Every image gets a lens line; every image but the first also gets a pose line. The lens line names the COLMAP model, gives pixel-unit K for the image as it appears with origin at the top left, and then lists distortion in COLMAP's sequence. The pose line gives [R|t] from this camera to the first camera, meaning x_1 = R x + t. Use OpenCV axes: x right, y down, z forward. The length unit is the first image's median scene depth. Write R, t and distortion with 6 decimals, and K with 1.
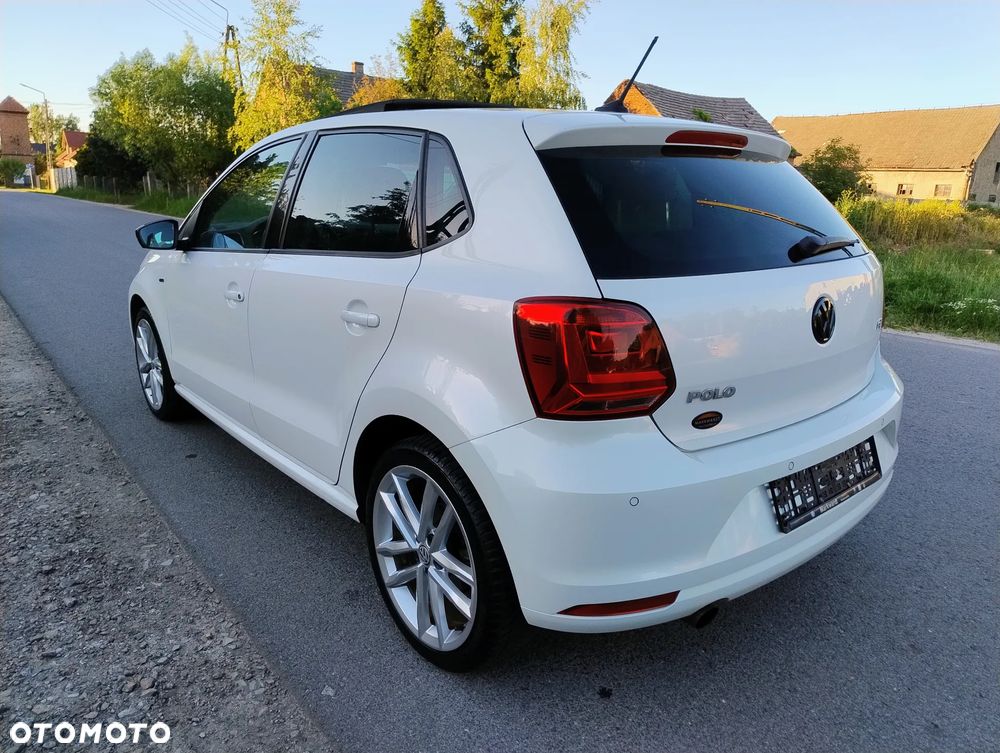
lens RADIAL K [[688.9, 0, 503.6], [0, 688.9, 369.2], [0, 0, 1]] dist [0.021830, -0.021909]
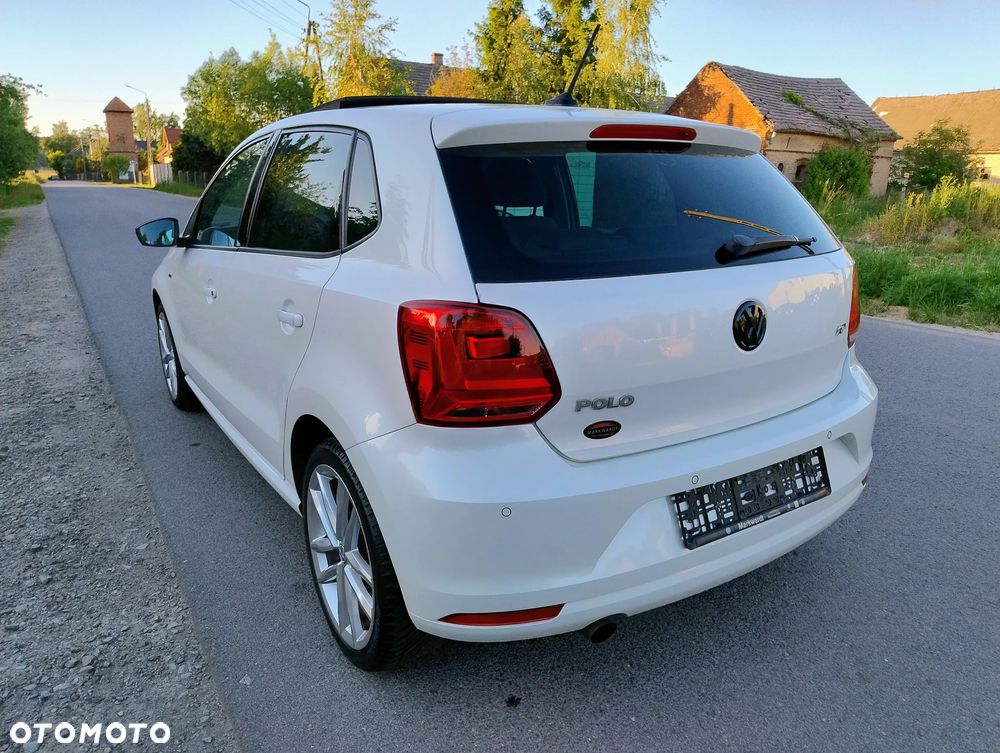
lens RADIAL K [[693.7, 0, 500.0], [0, 693.7, 376.5], [0, 0, 1]] dist [0.019028, -0.022809]
pose [[0.993267, 0.019873, -0.114132, 0.202211], [-0.017397, 0.999592, 0.022644, -0.014942], [0.114535, -0.020506, 0.993208, 0.019483]]
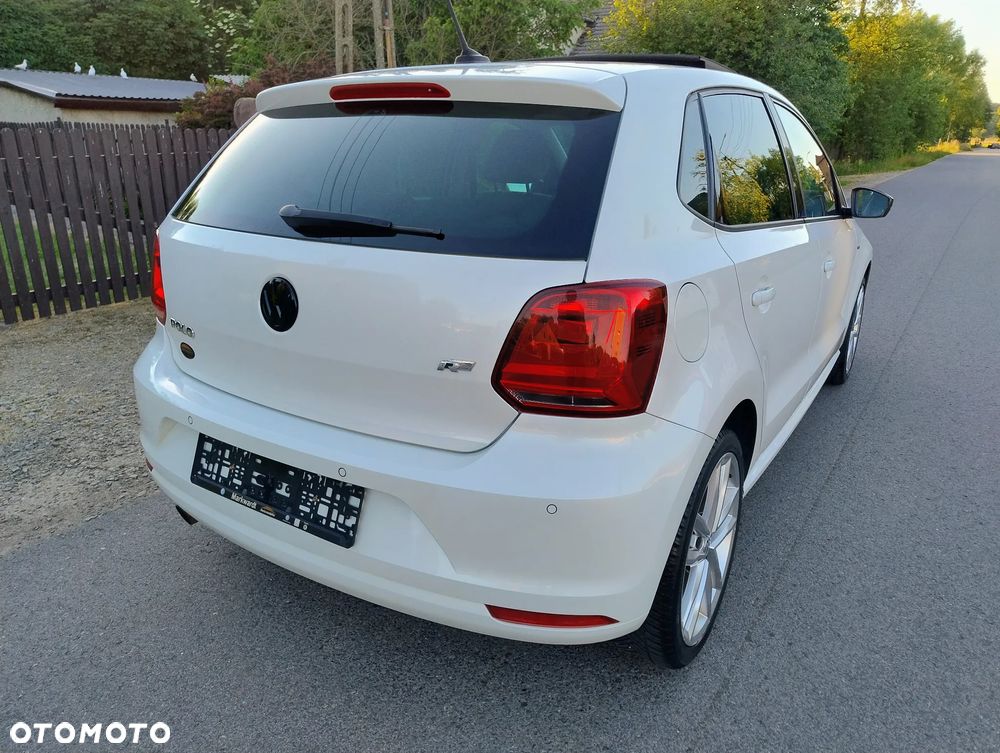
lens RADIAL K [[688.9, 0, 503.6], [0, 688.9, 369.2], [0, 0, 1]] dist [0.021830, -0.021909]
pose [[0.319212, 0.296672, -0.900050, 1.160670], [-0.252820, 0.941976, 0.220826, -0.219018], [0.913338, 0.157060, 0.375695, 0.811640]]
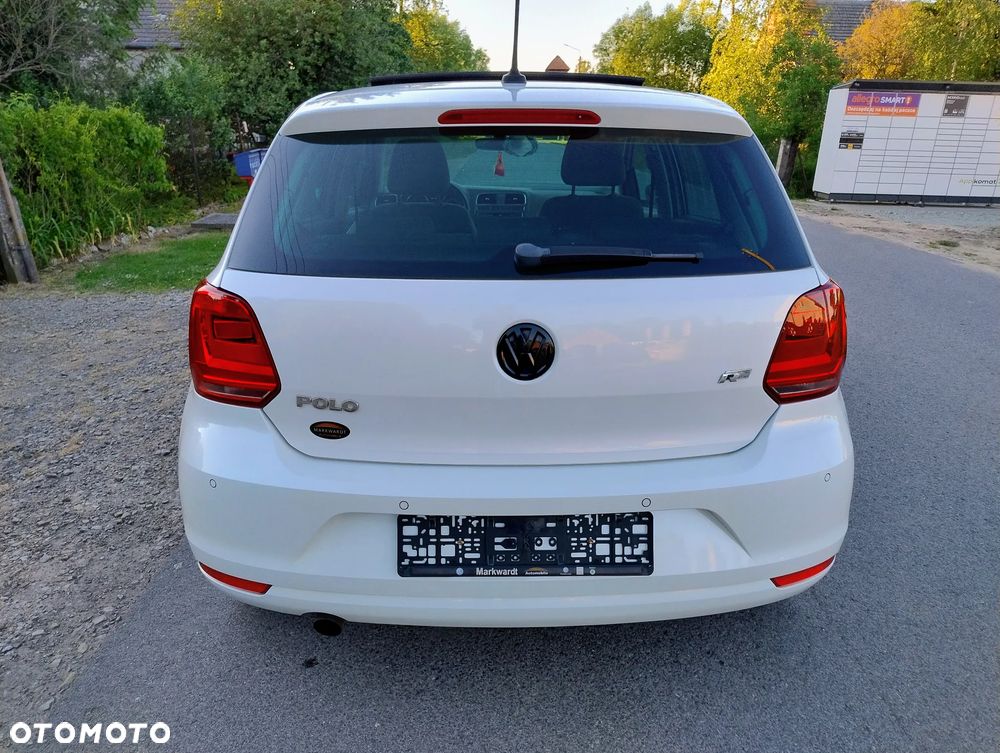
lens RADIAL K [[688.9, 0, 503.6], [0, 688.9, 369.2], [0, 0, 1]] dist [0.021830, -0.021909]
pose [[0.788582, 0.196921, -0.582547, 0.783709], [-0.154965, 0.980403, 0.121637, -0.122998], [0.595083, -0.005646, 0.803644, 0.294359]]
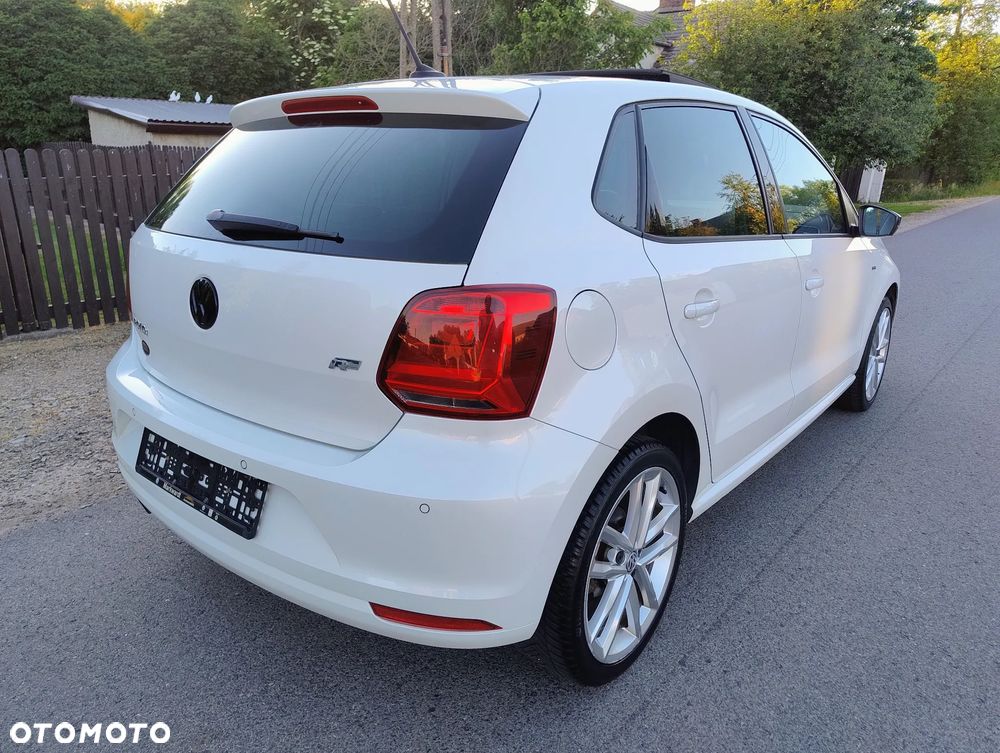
lens RADIAL K [[689.0, 0, 500.4], [0, 689.0, 368.1], [0, 0, 1]] dist [0.004971, -0.000651]
pose [[0.212847, 0.276611, -0.937114, 1.218719], [-0.261130, 0.940309, 0.218244, -0.249205], [0.941545, 0.198256, 0.272374, 0.976342]]
